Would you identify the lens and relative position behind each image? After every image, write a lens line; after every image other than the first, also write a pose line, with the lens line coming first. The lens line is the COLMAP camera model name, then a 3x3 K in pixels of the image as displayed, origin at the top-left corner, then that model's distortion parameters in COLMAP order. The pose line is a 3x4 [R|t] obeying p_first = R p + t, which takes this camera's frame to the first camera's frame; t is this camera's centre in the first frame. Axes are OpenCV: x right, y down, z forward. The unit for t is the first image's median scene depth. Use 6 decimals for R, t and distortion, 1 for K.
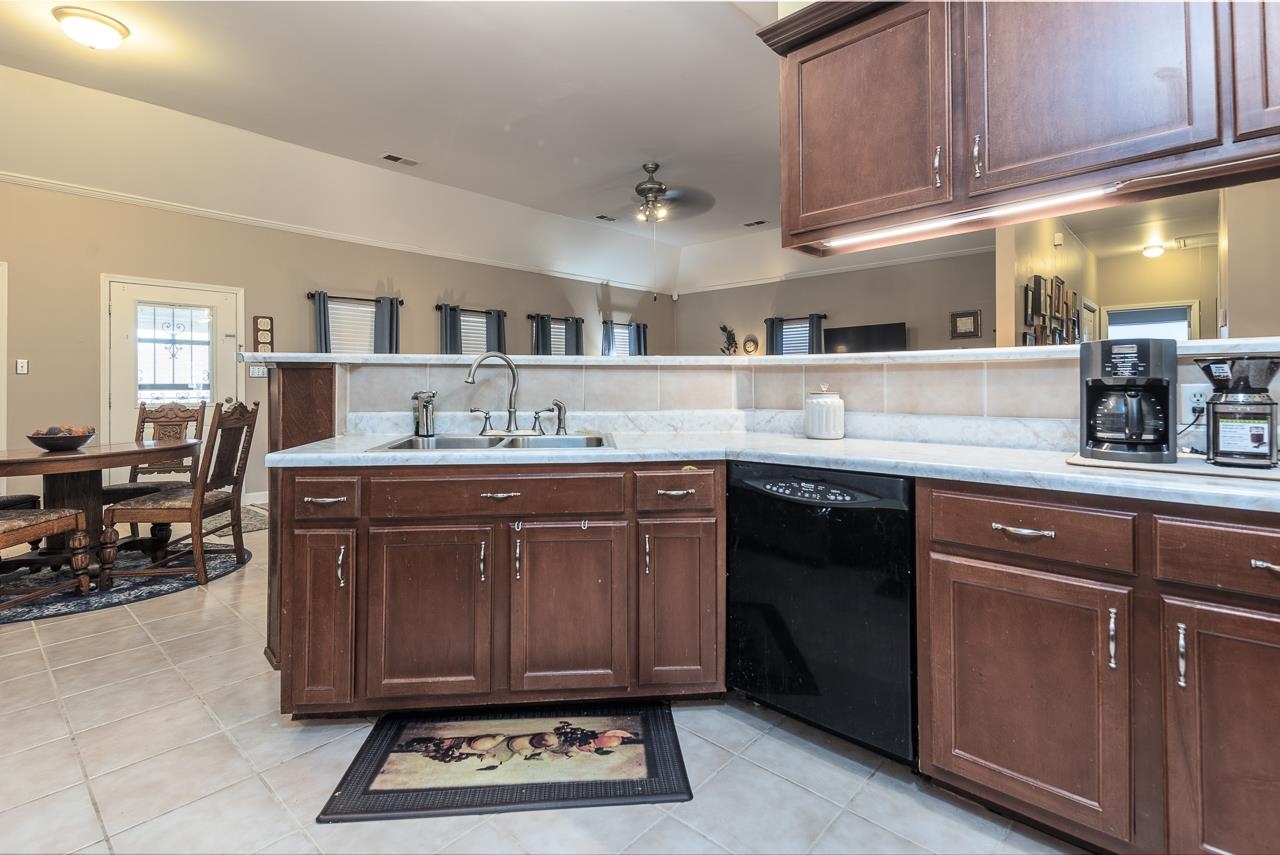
lens RADIAL K [[611.3, 0, 638.9], [0, 611.3, 386.0], [0, 0, 1]] dist [0.036656, -0.001807]
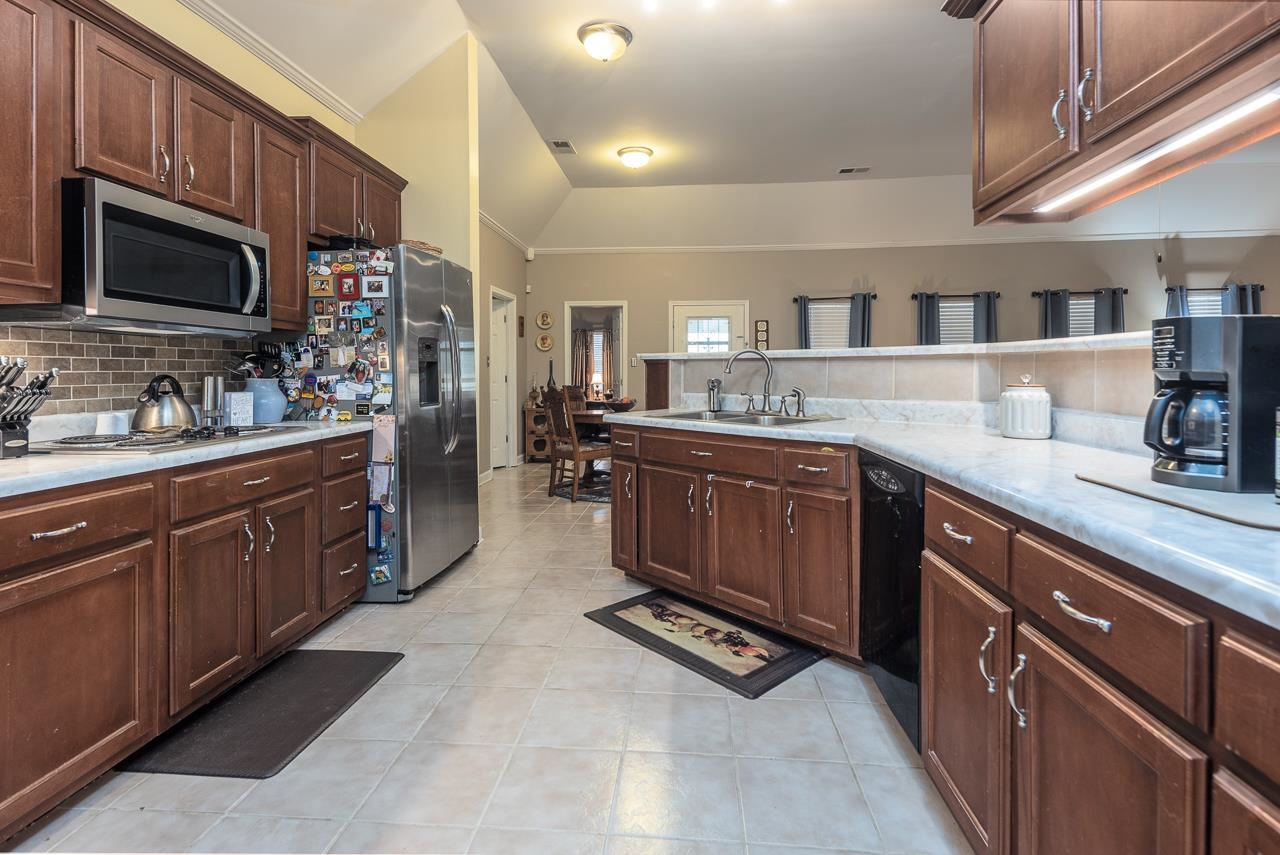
lens RADIAL K [[611.3, 0, 627.1], [0, 611.3, 378.1], [0, 0, 1]] dist [0.036656, -0.001807]
pose [[0.597348, 0.008652, -0.801936, 0.737669], [-0.001845, 0.999954, 0.009415, -0.006849], [0.801980, -0.004145, 0.597336, 0.026599]]
